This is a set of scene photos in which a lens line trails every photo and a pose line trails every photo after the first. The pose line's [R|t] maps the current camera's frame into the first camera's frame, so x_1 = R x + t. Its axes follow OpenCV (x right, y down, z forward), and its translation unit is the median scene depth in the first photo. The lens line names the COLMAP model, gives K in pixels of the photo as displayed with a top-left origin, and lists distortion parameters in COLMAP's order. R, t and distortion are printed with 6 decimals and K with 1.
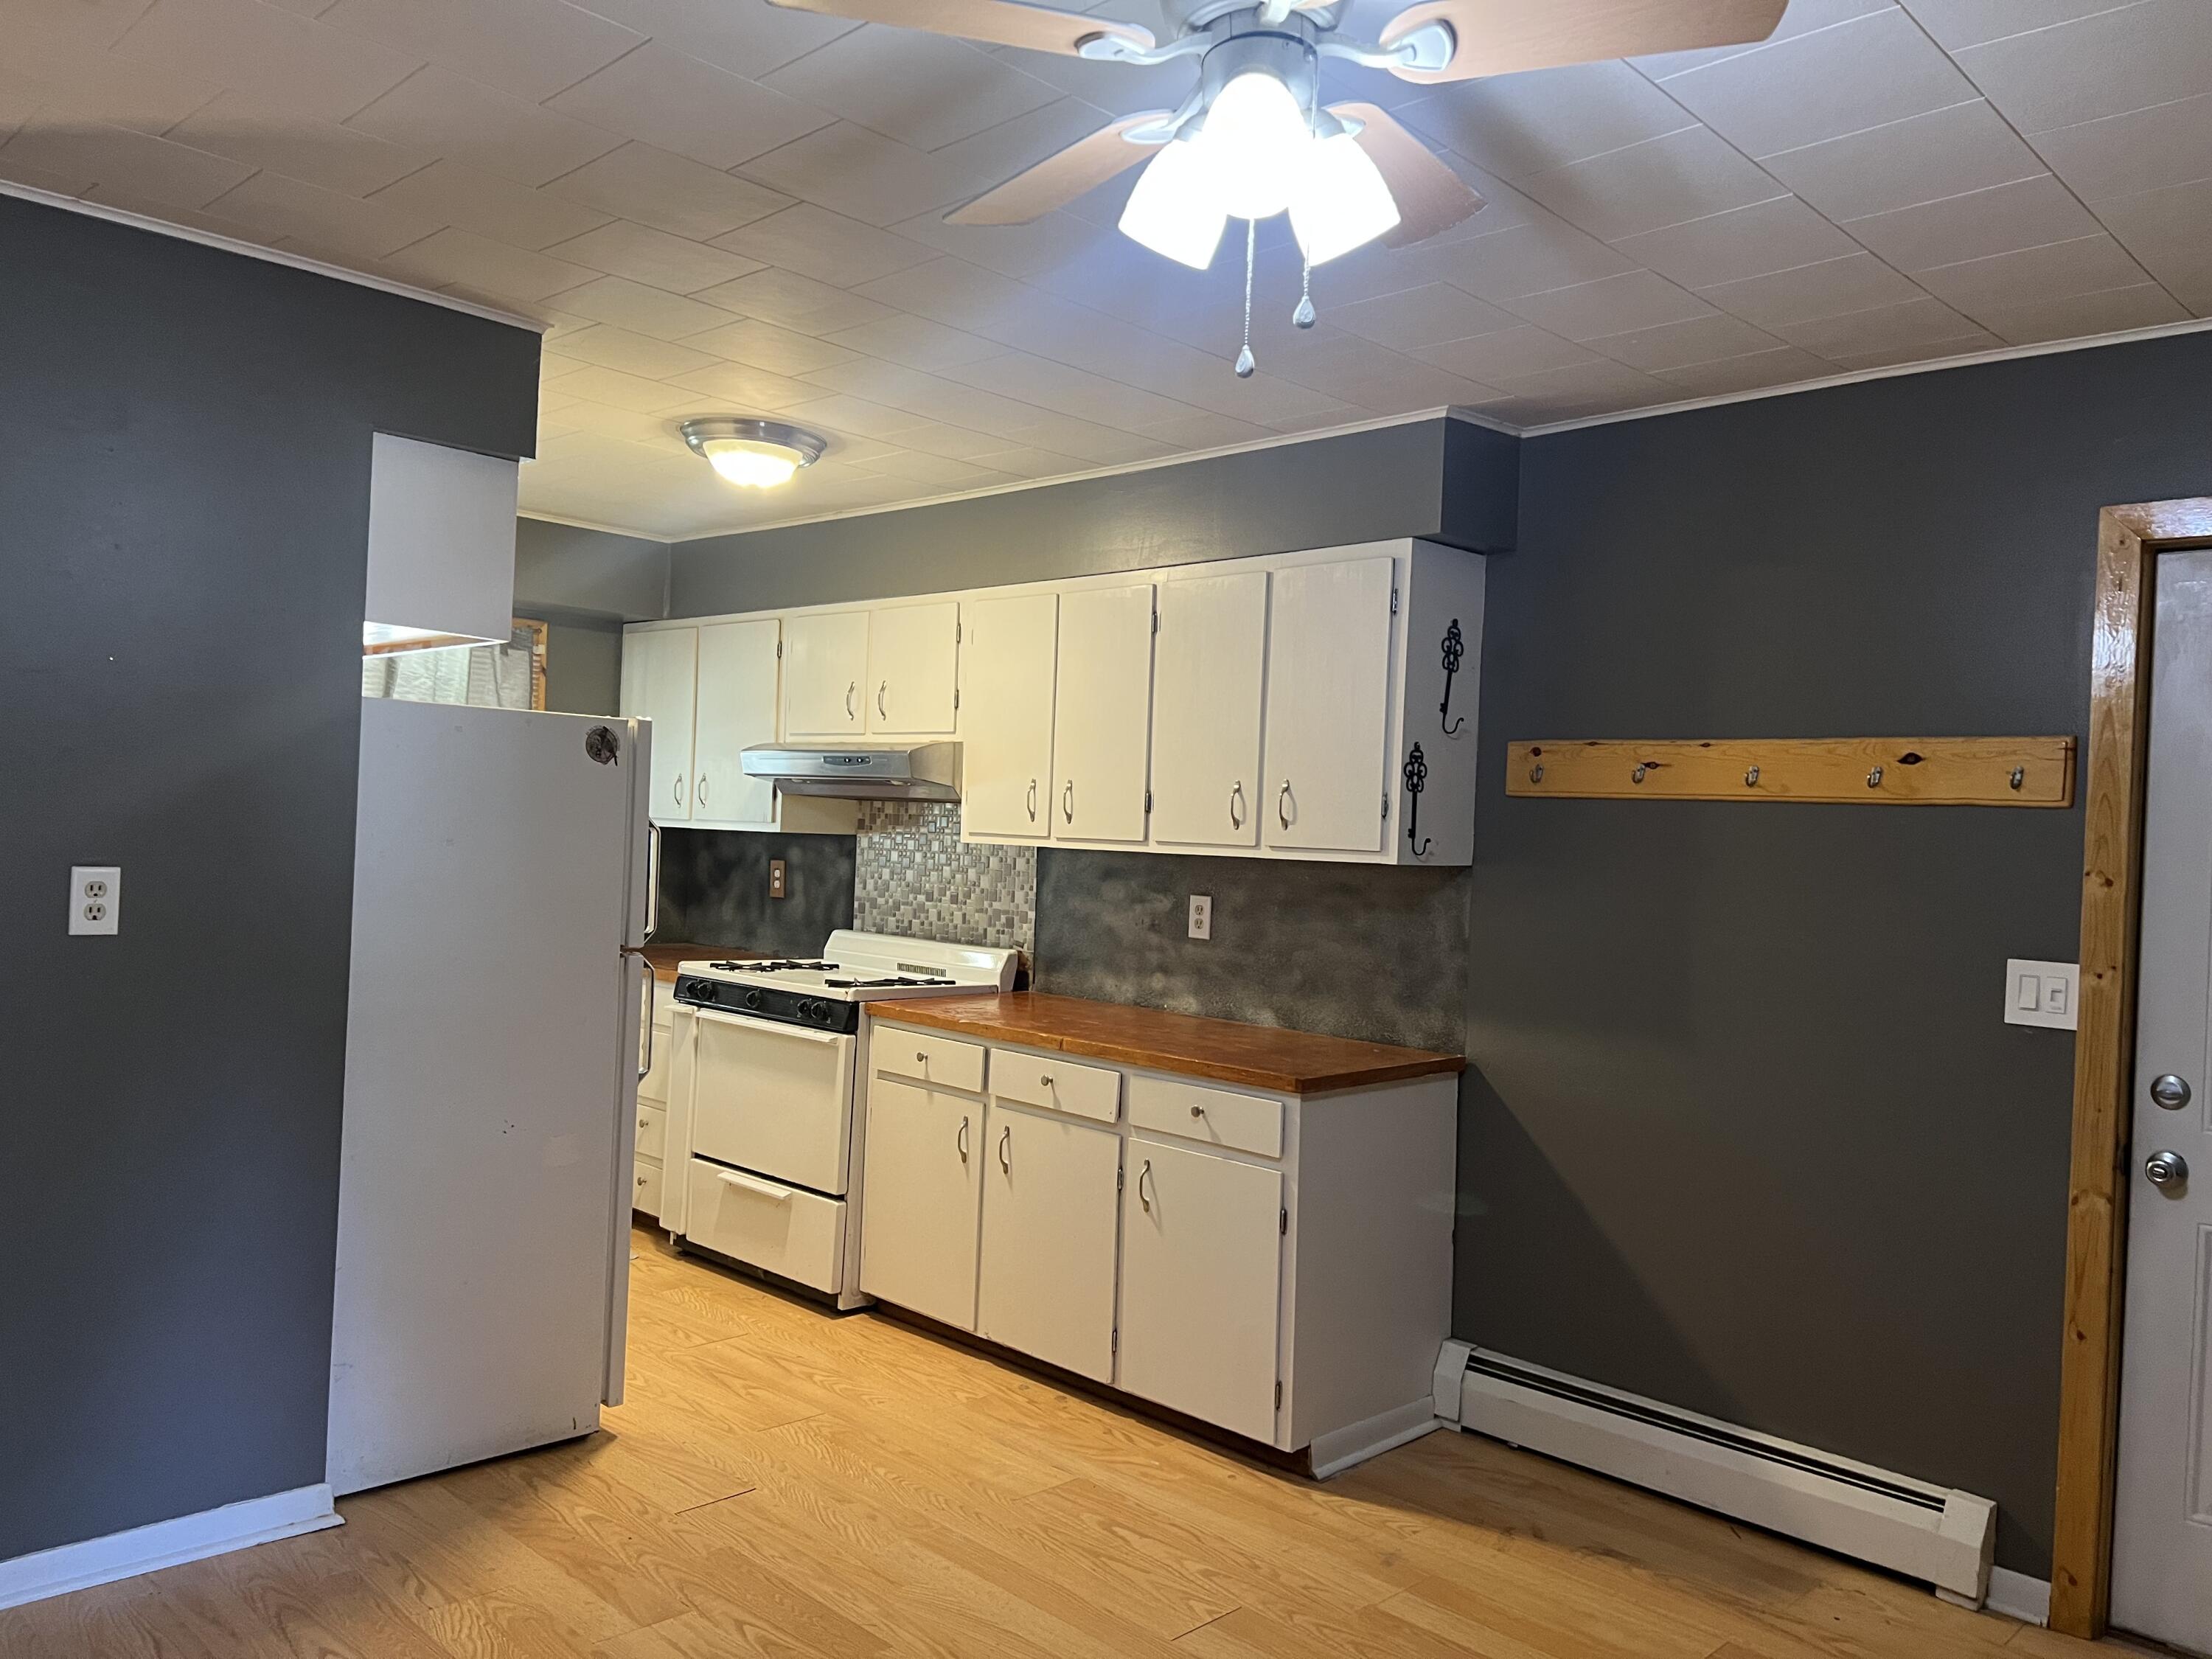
lens RADIAL K [[1666.0, 0, 1114.5], [0, 1666.0, 822.7], [0, 0, 1]] dist [0.038142, -0.046069]
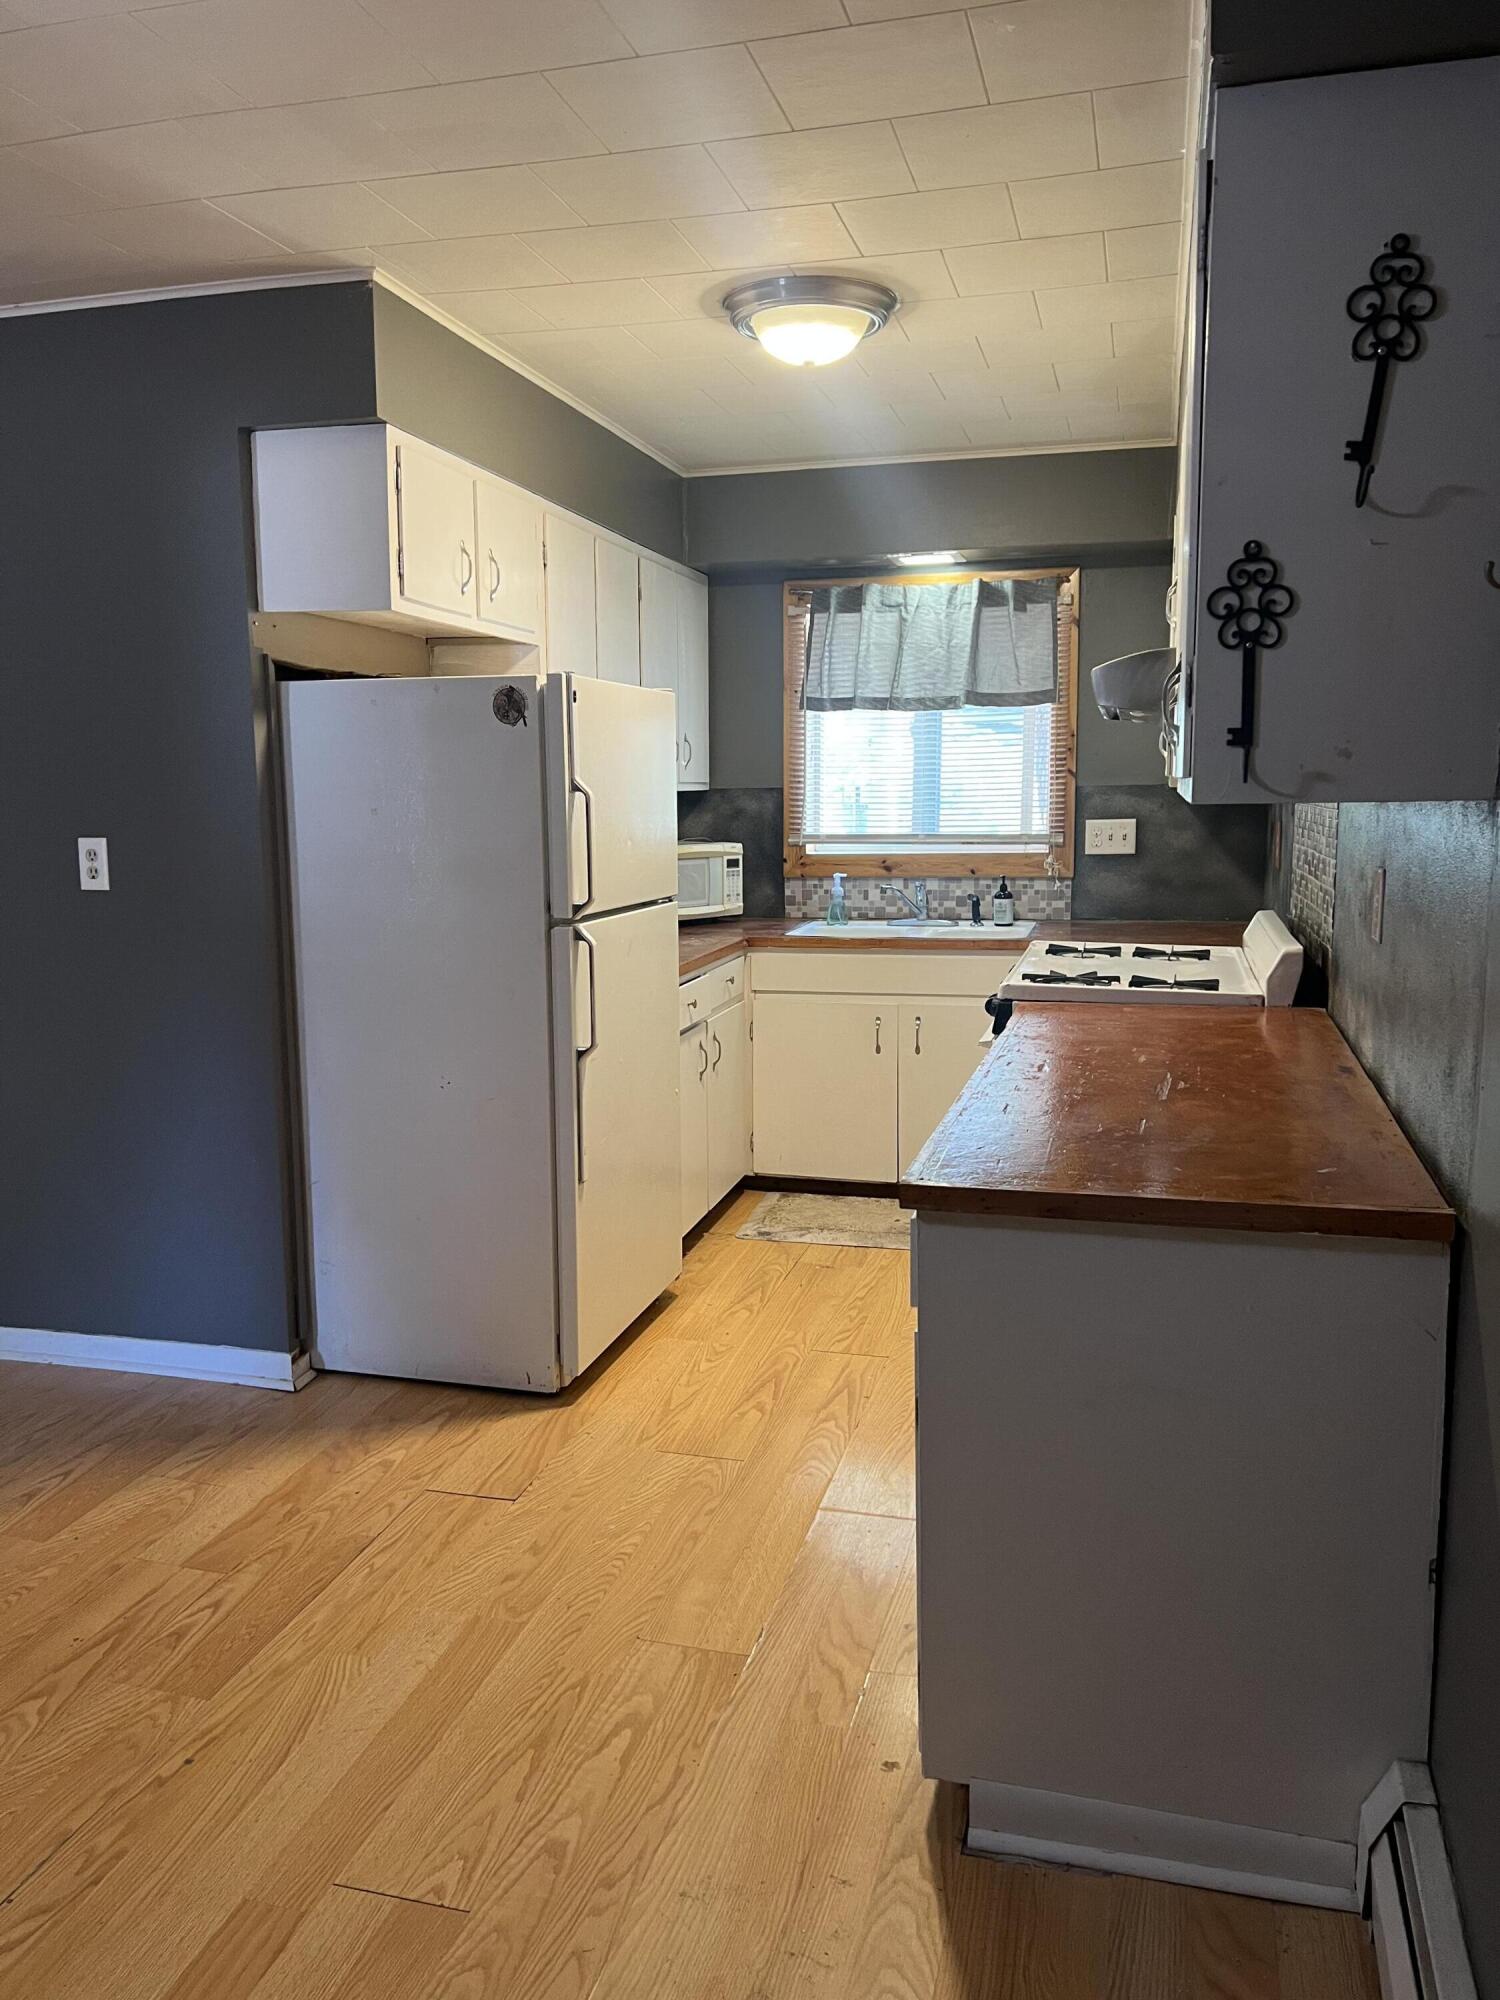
lens RADIAL K [[1506.4, 0, 748.2], [0, 1506.4, 1004.6], [0, 0, 1]] dist [0.038142, -0.046069]
pose [[0.476027, 0.083824, -0.875427, 0.544749], [0.033632, 0.992984, 0.113368, 0.031266], [0.878788, -0.083408, 0.469867, 0.718071]]
